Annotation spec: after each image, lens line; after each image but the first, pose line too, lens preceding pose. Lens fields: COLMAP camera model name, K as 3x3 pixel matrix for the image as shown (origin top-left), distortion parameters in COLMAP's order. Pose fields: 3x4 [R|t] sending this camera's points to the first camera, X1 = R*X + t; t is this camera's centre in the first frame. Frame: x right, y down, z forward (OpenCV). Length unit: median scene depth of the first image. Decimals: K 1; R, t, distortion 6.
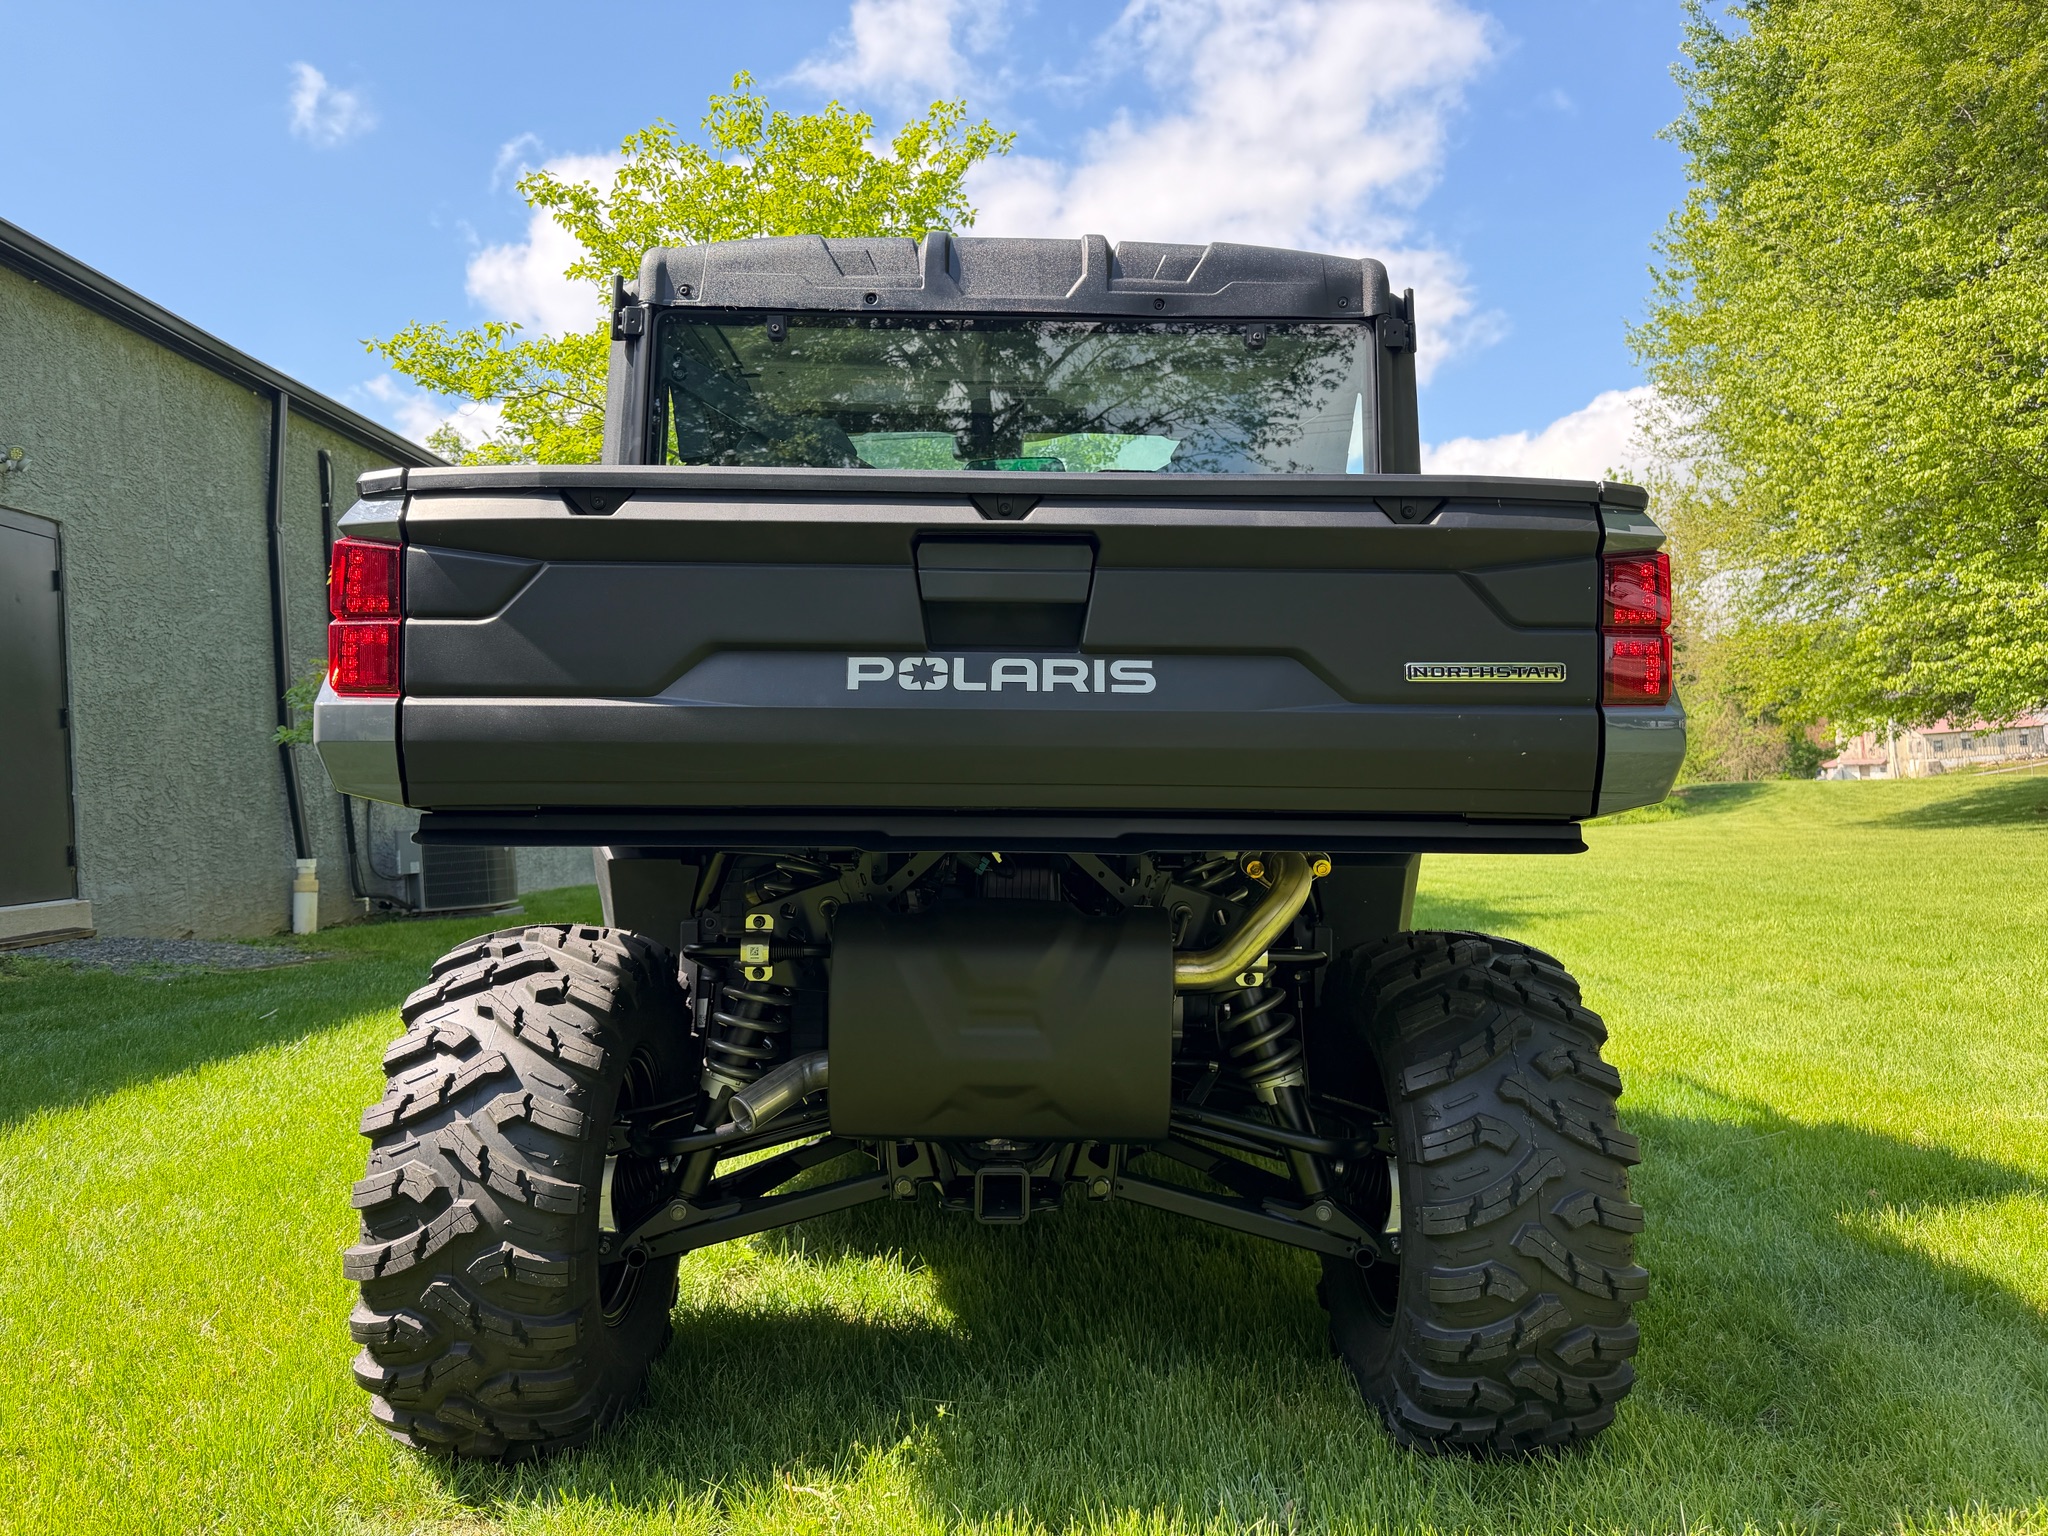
lens RADIAL K [[1444.0, 0, 1022.9], [0, 1444.0, 765.3], [0, 0, 1]] dist [0.042535, -0.051891]
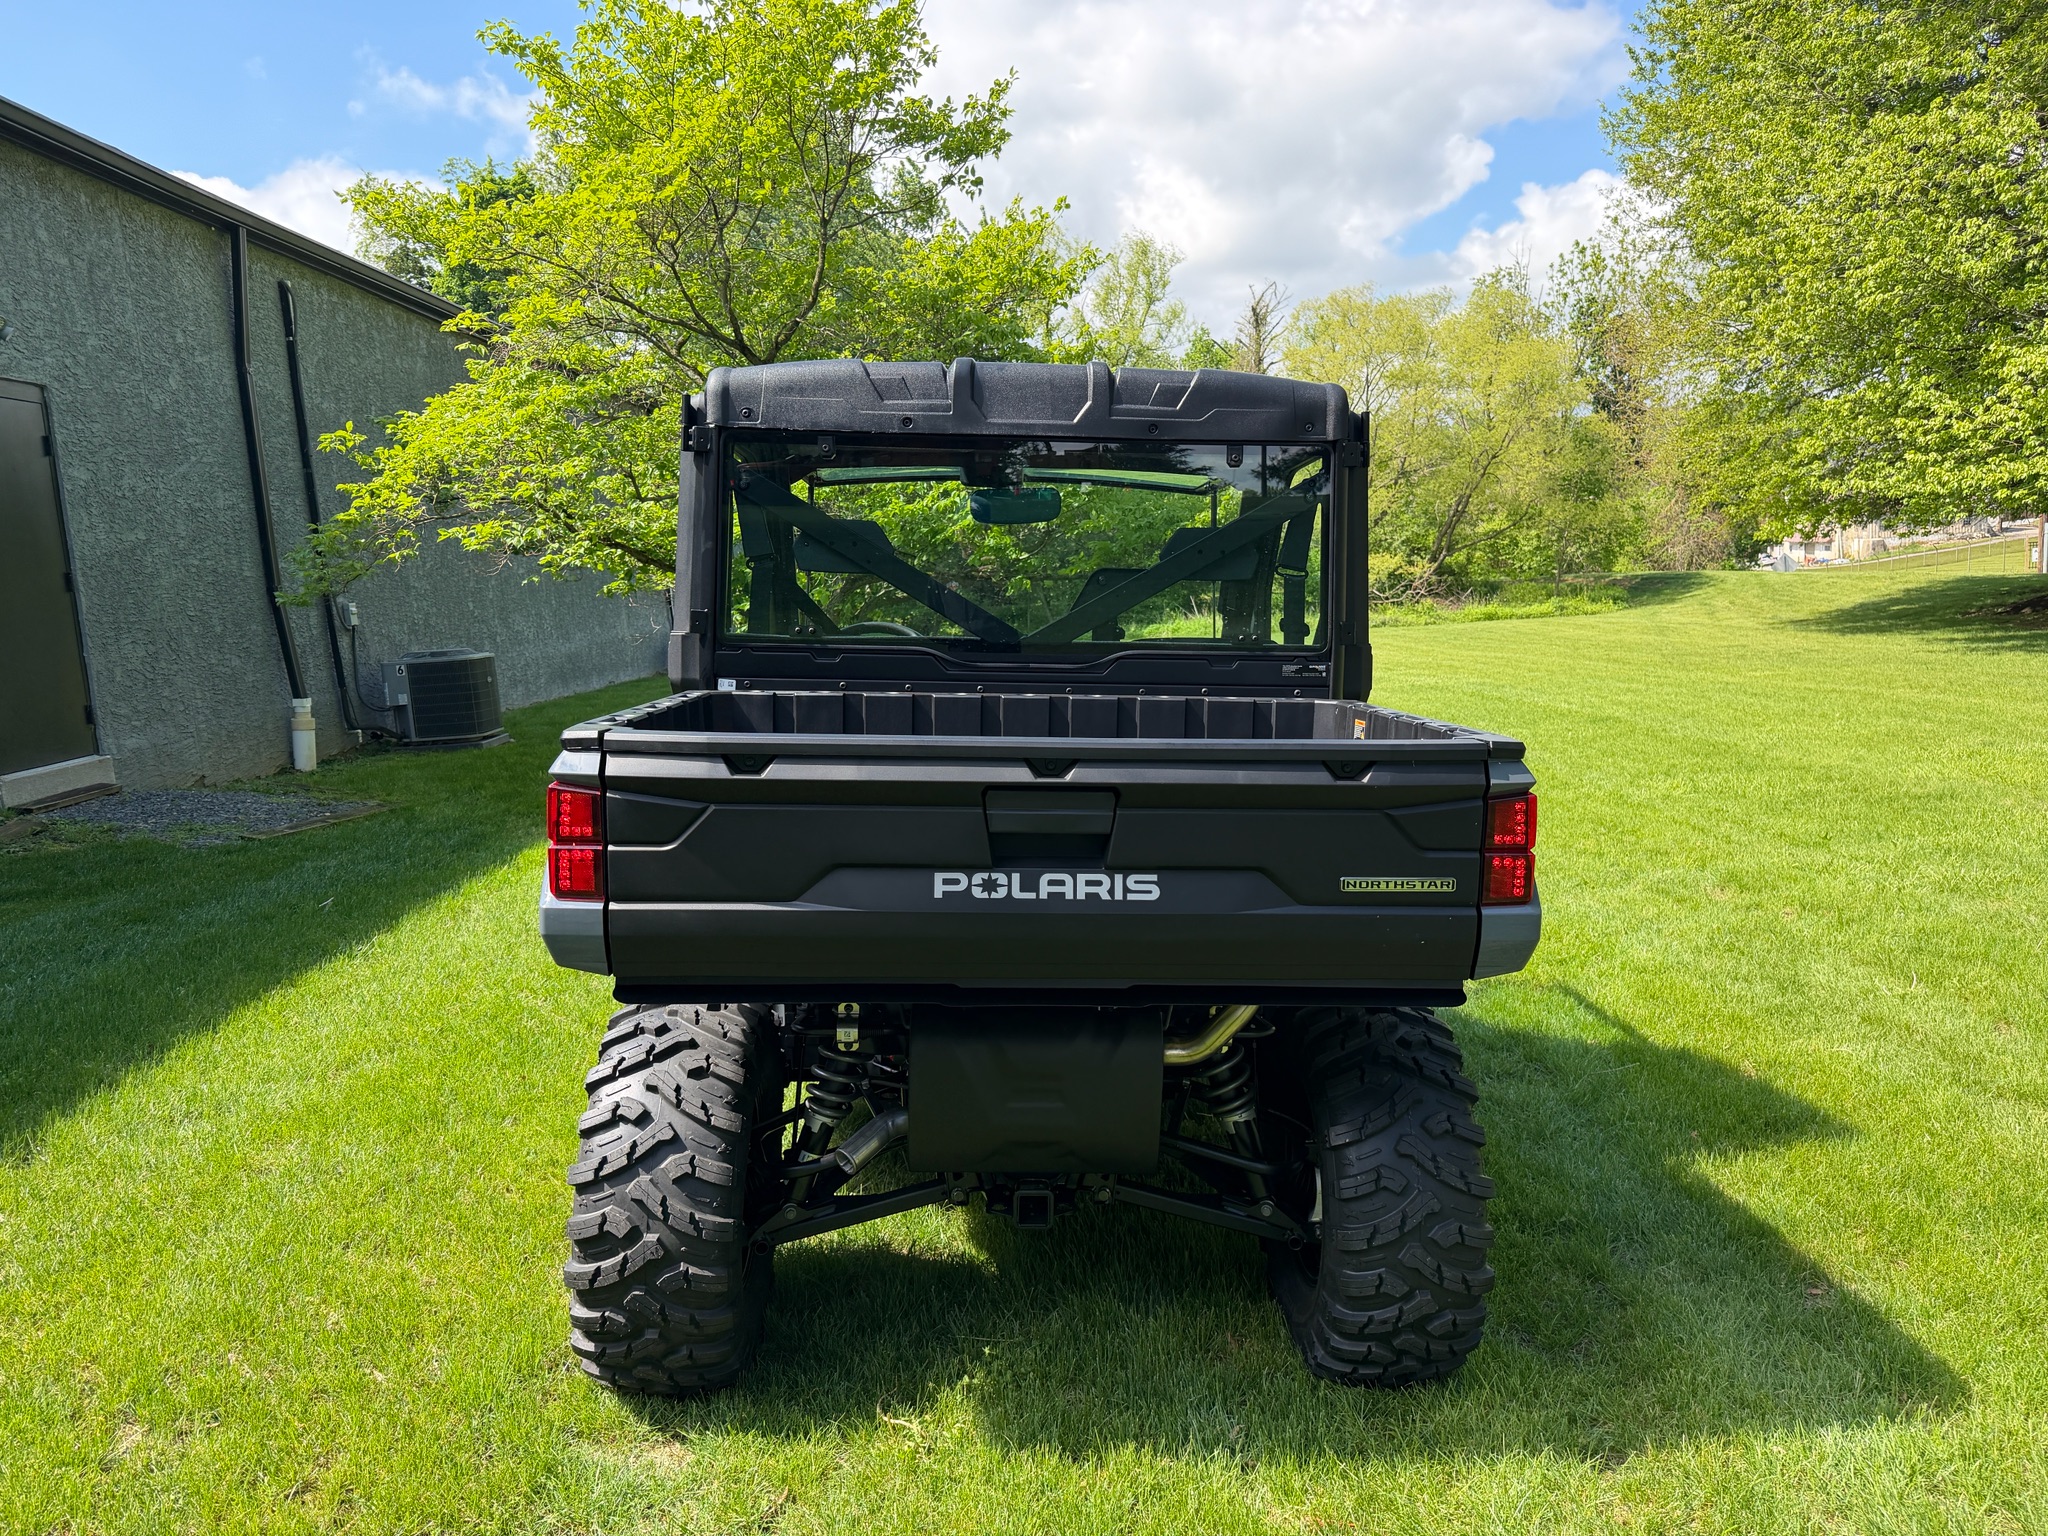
lens RADIAL K [[1444.0, 0, 1019.7], [0, 1444.0, 771.4], [0, 0, 1]] dist [0.042535, -0.051891]
pose [[0.999501, 0.001848, 0.031532, -0.062319], [-0.007017, 0.986328, 0.164643, -0.293477], [-0.030797, -0.164782, 0.985849, -0.242765]]
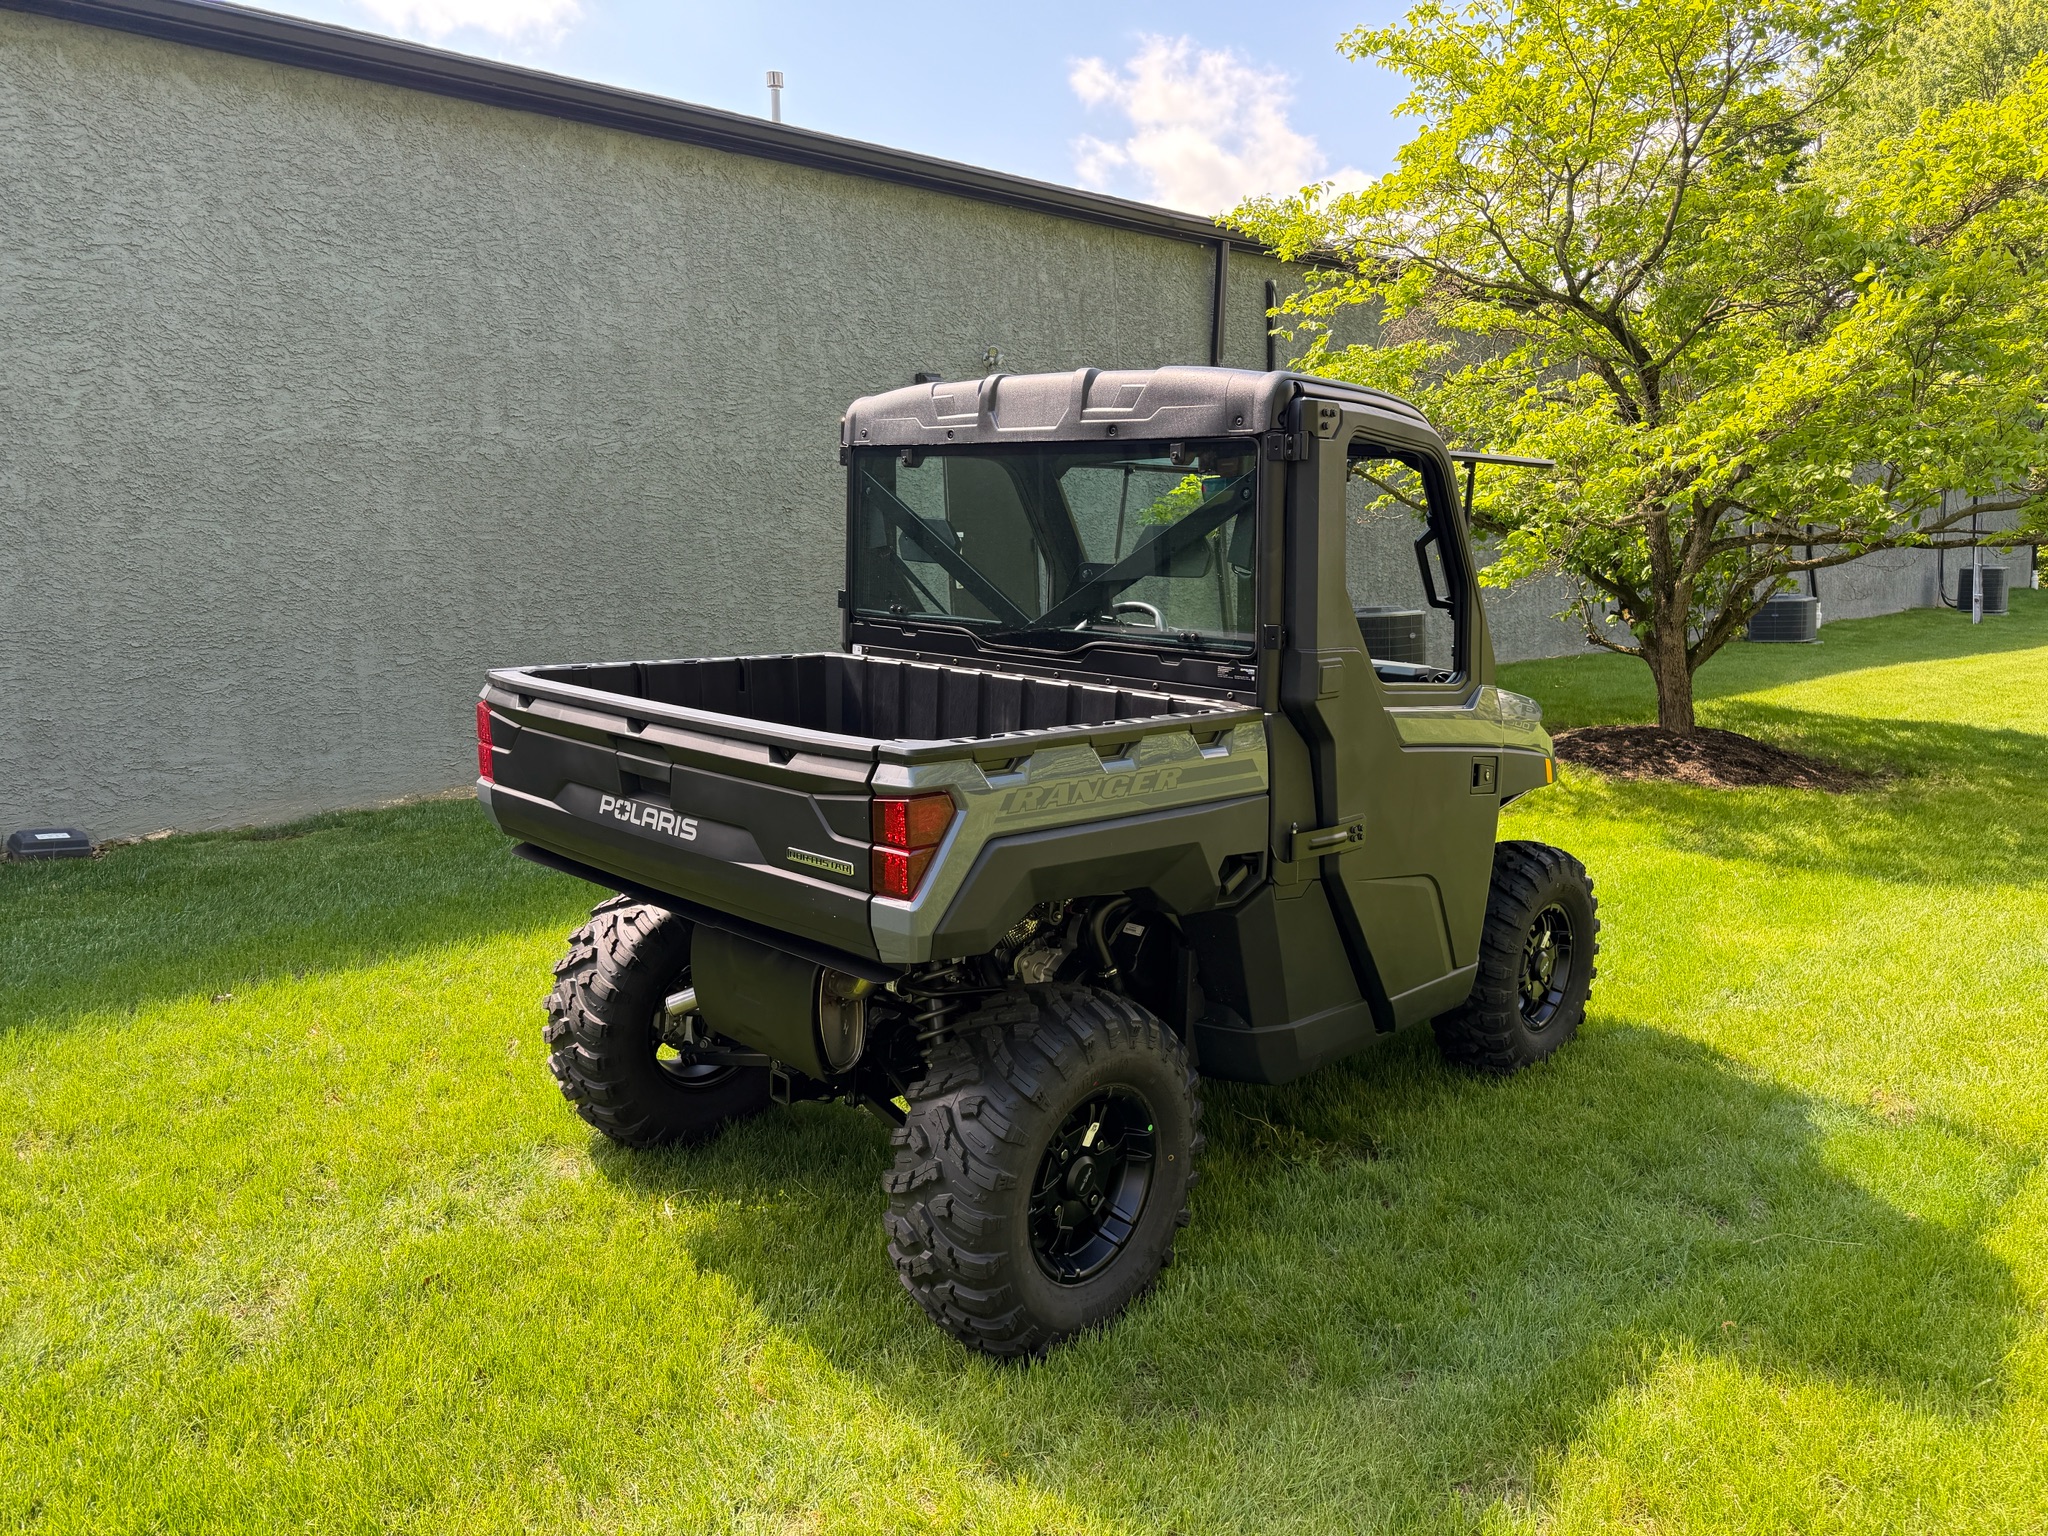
lens RADIAL K [[1444.0, 0, 1034.6], [0, 1444.0, 762.4], [0, 0, 1]] dist [0.042535, -0.051891]
pose [[0.720438, 0.122416, -0.682630, 1.142100], [0.011992, 0.981952, 0.188749, -0.341079], [0.693415, -0.144168, 0.705968, 0.063587]]
